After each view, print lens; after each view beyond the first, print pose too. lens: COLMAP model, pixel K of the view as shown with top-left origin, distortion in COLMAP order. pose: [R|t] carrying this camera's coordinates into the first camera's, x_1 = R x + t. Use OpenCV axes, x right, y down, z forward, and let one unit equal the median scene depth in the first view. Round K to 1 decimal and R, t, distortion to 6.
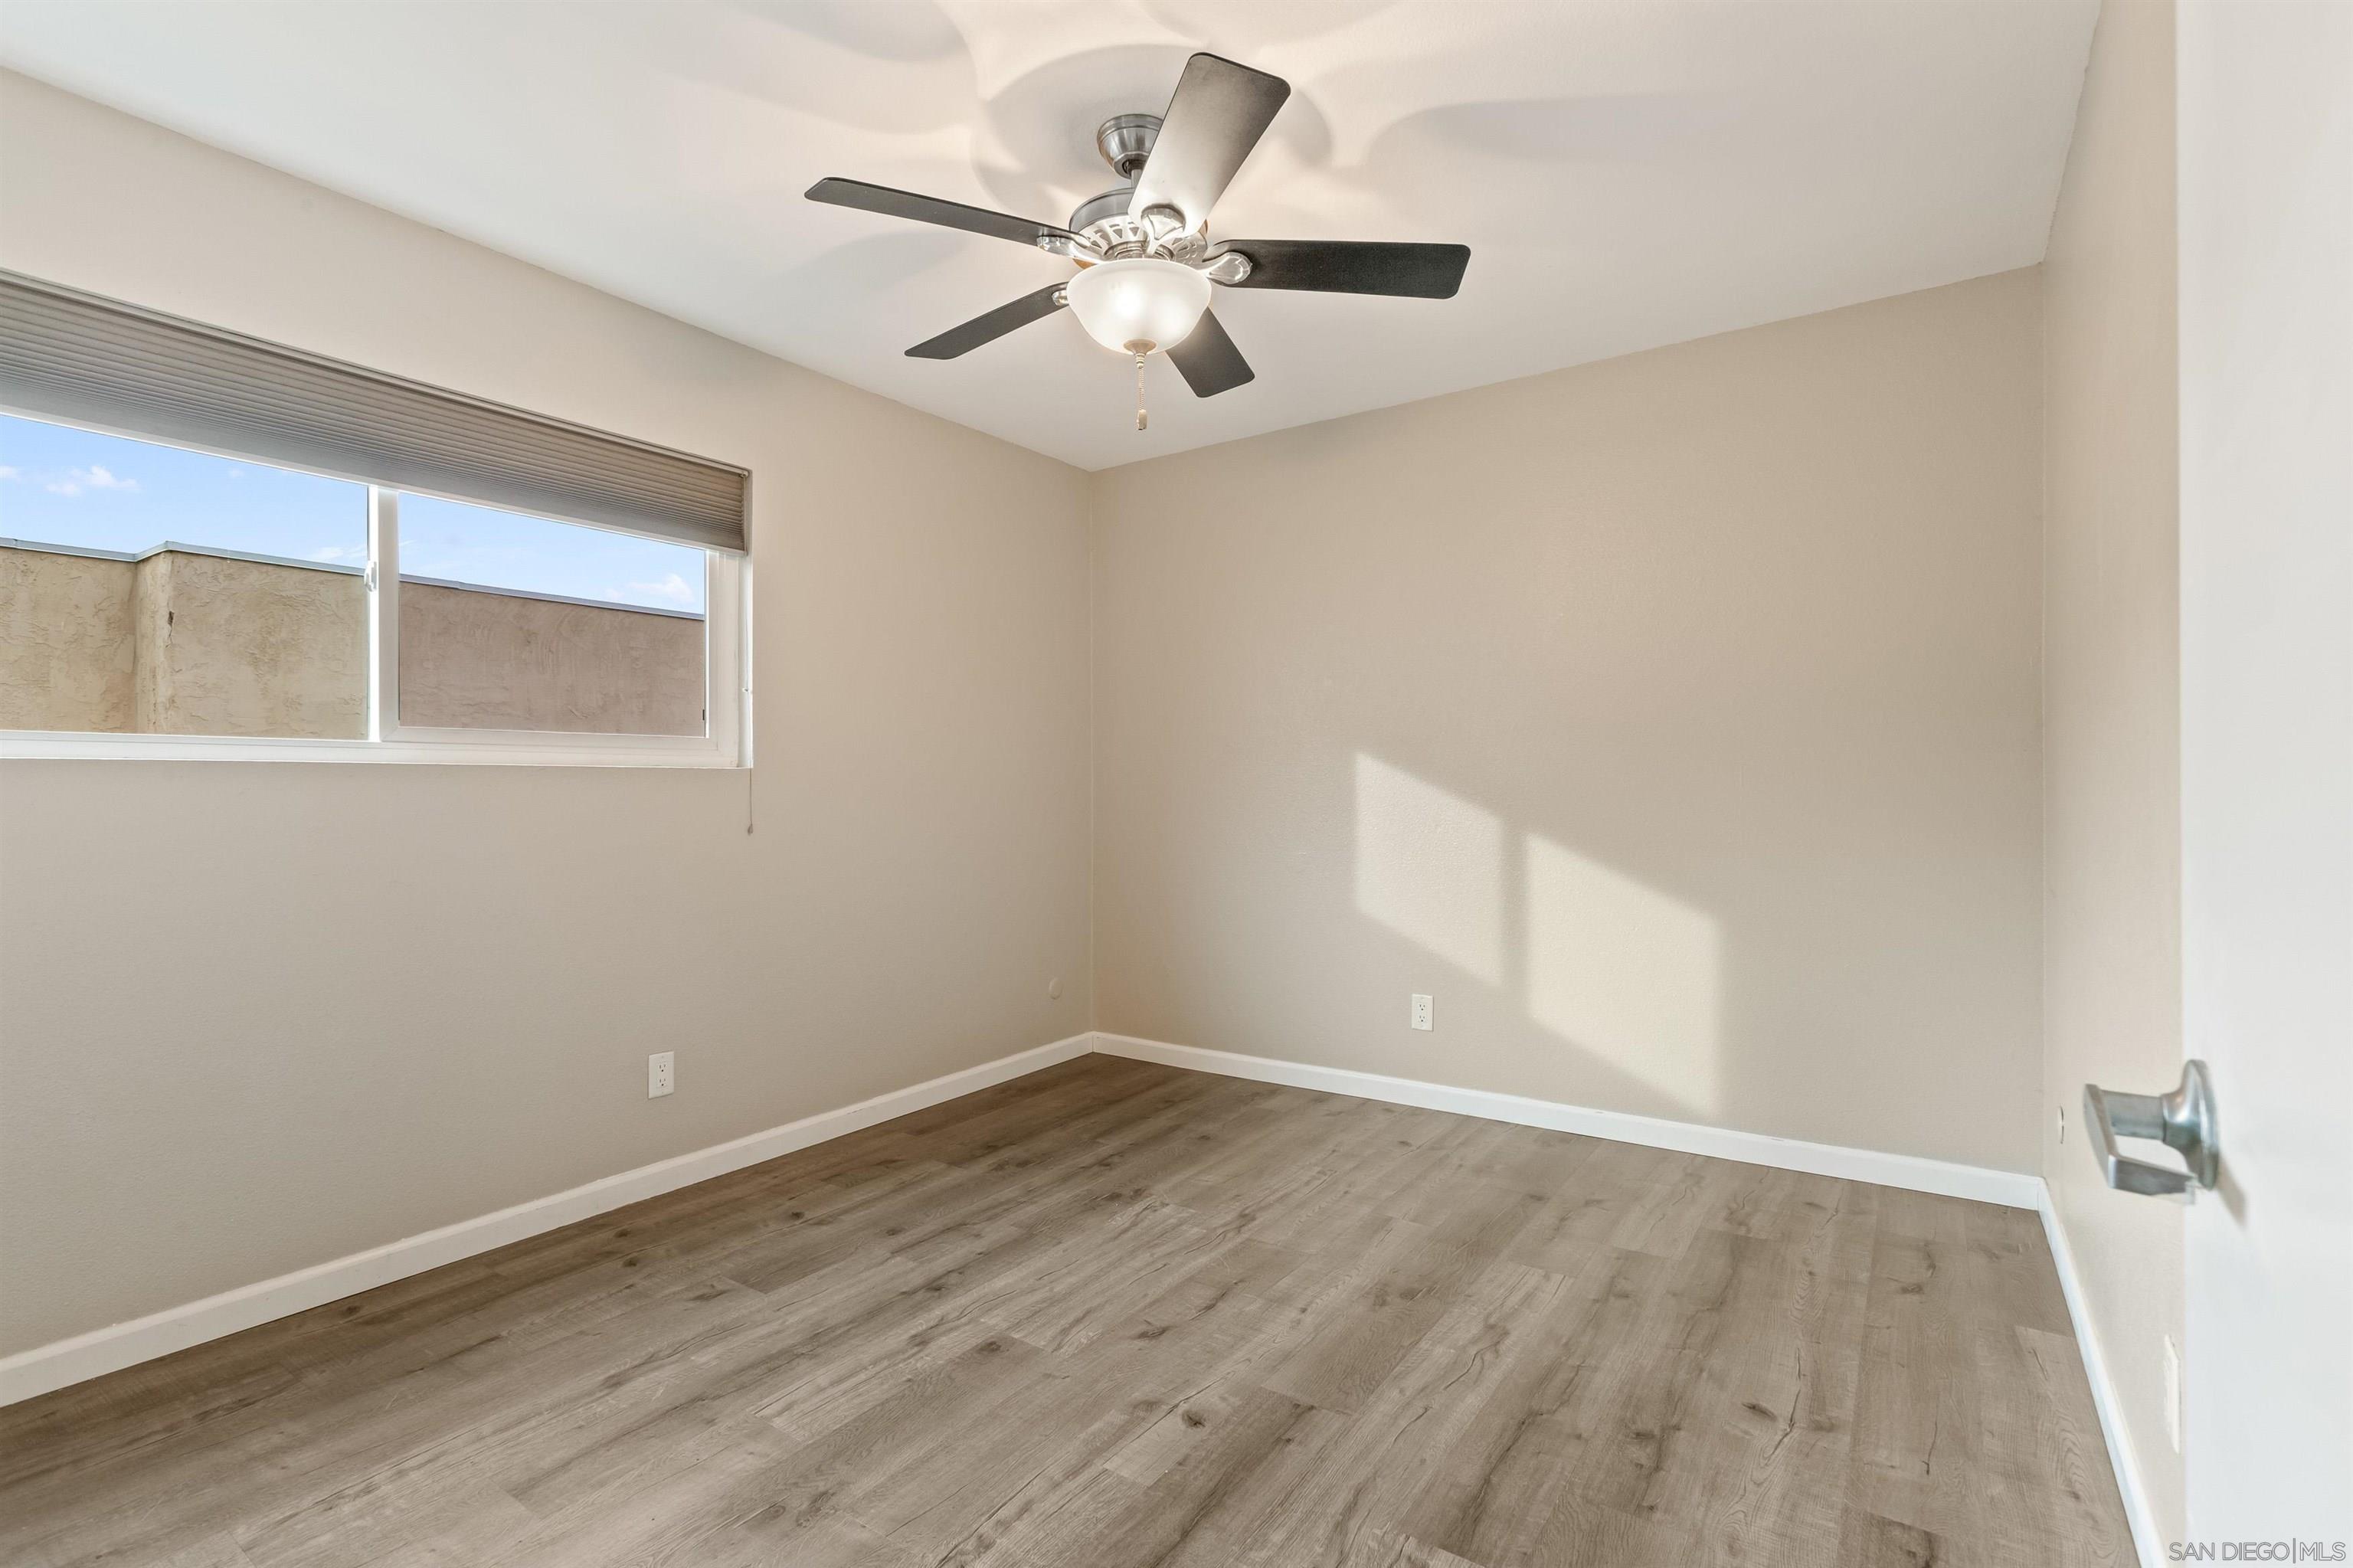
lens RADIAL K [[1091.0, 0, 1163.6], [0, 1091.0, 789.4], [0, 0, 1]] dist [-0.000684, 0.000209]
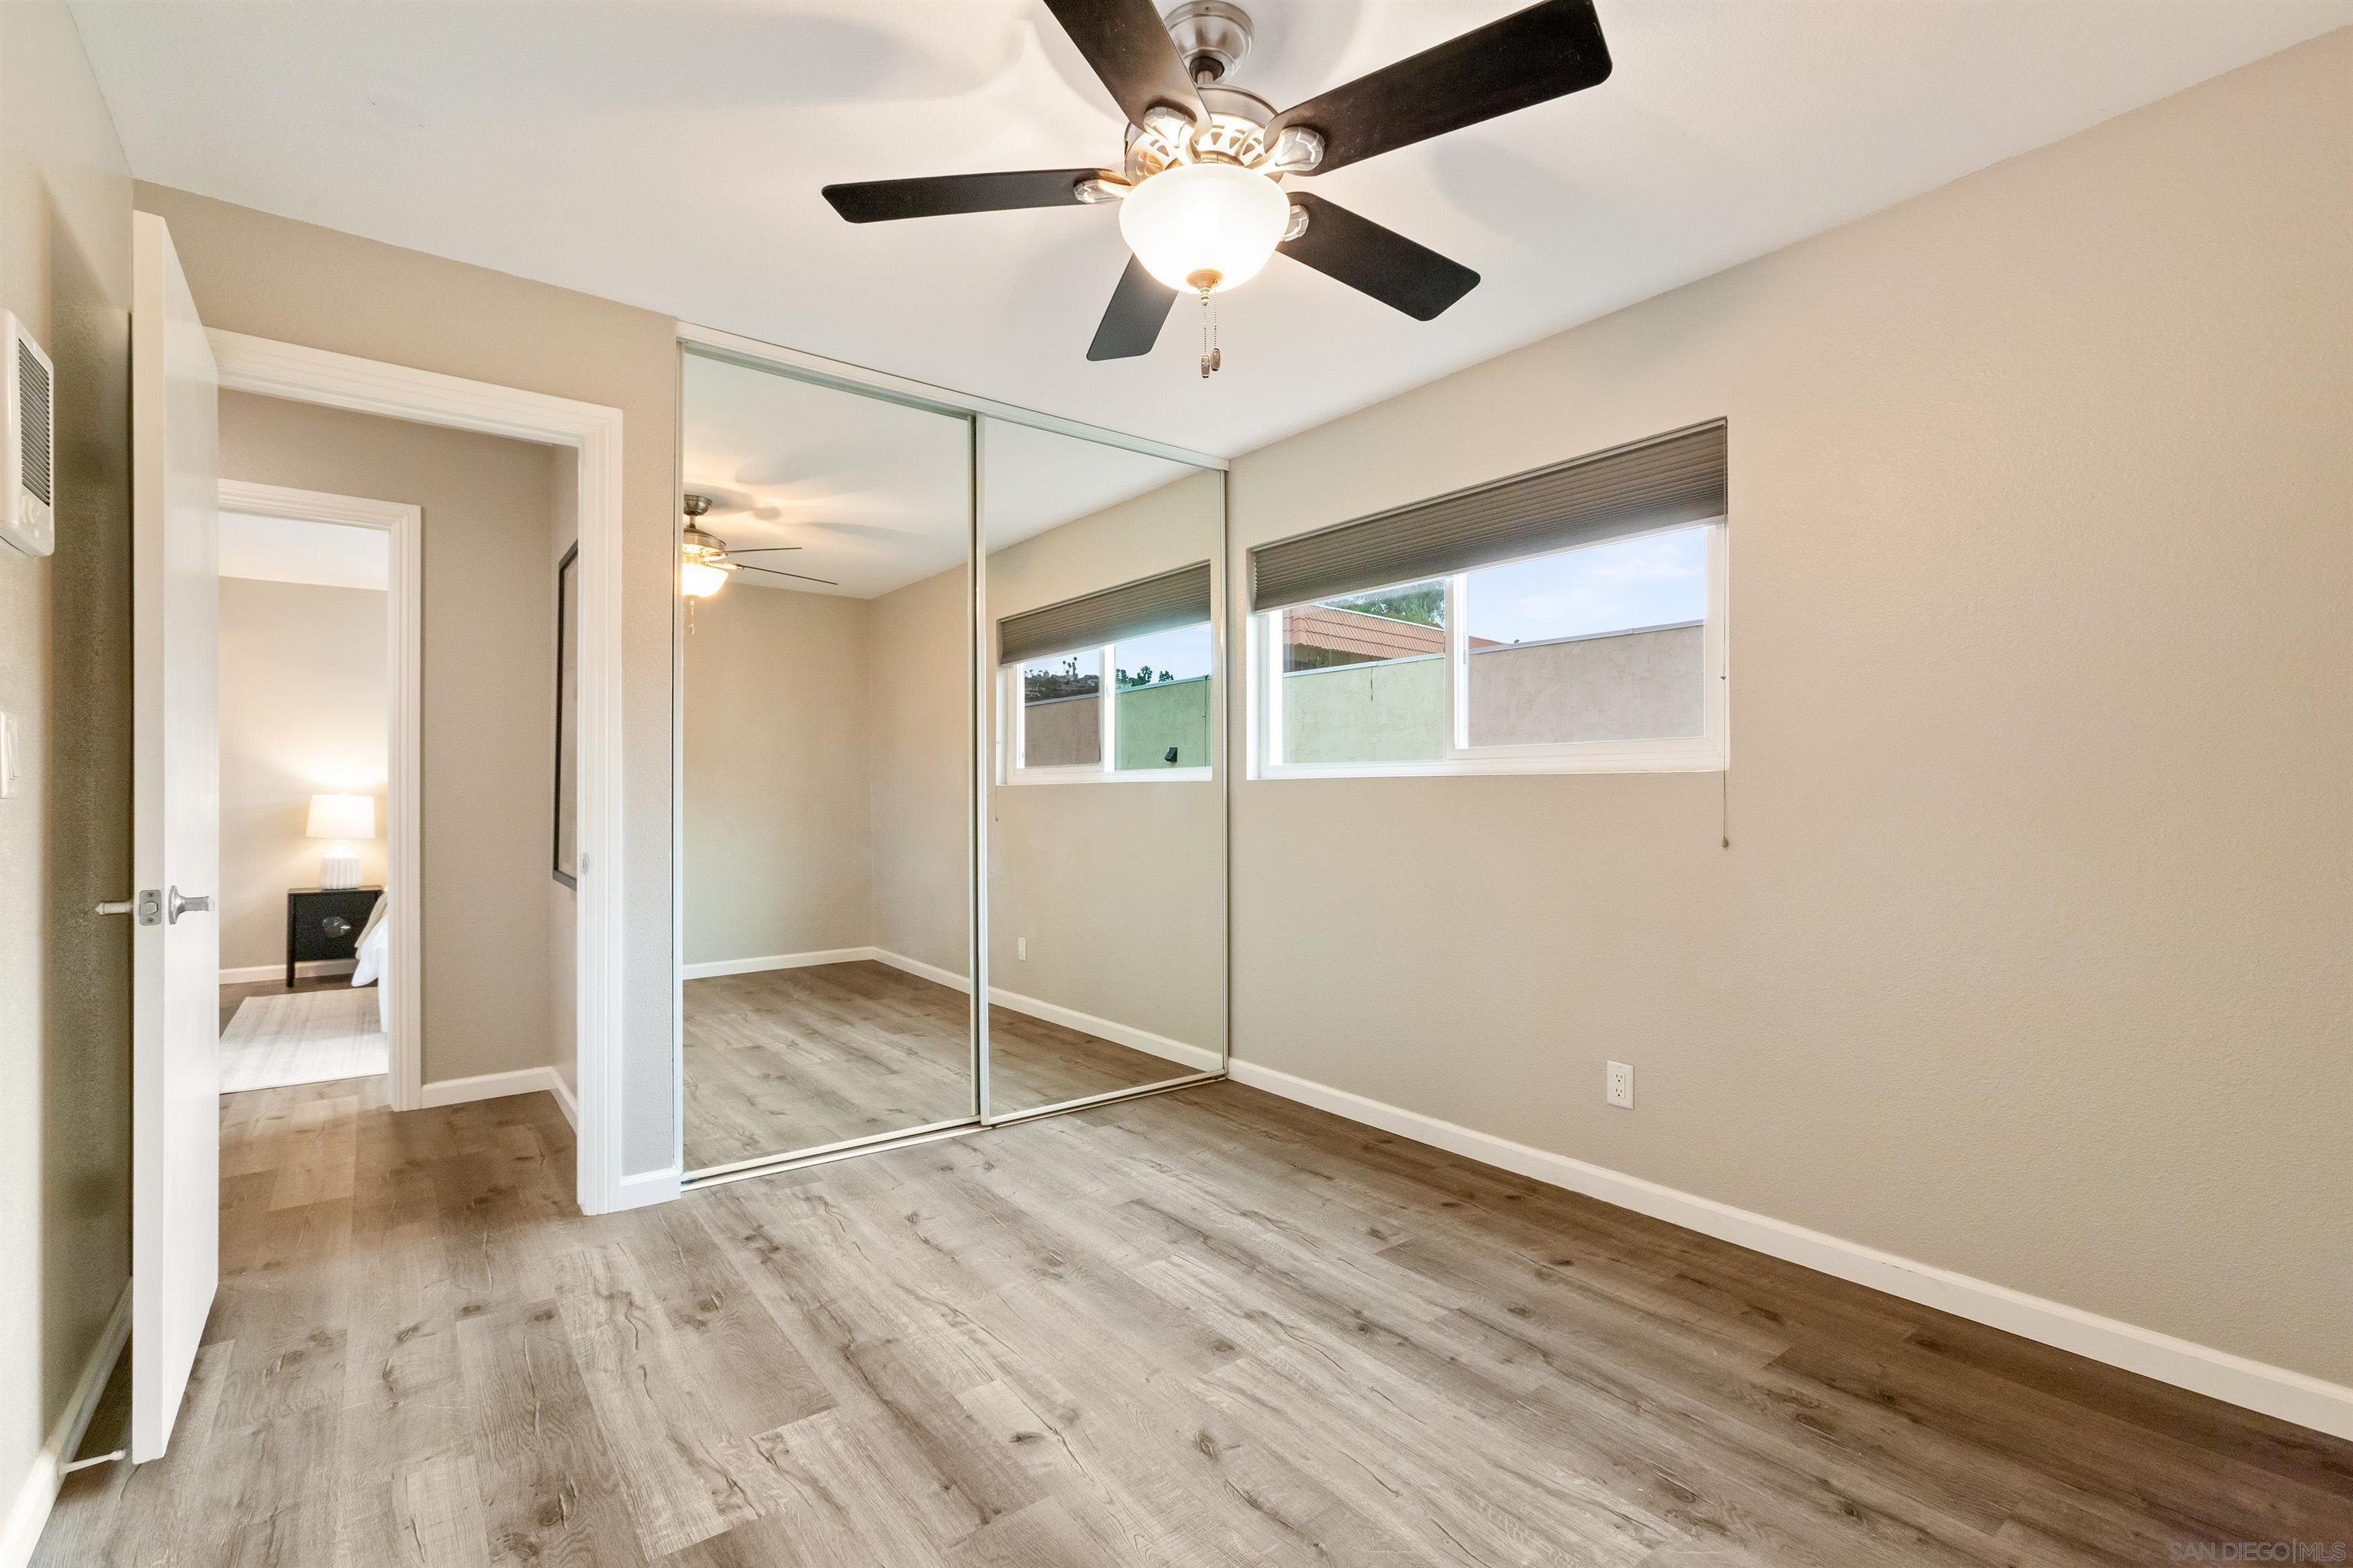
lens RADIAL K [[1056.3, 0, 1164.4], [0, 1056.3, 782.8], [0, 0, 1]] dist [0.000213, 0.000530]
pose [[-0.311338, -0.009619, -0.950251, 0.700926], [0.002981, 0.999934, -0.011099, -0.001663], [0.950295, -0.006288, -0.311289, 1.105348]]
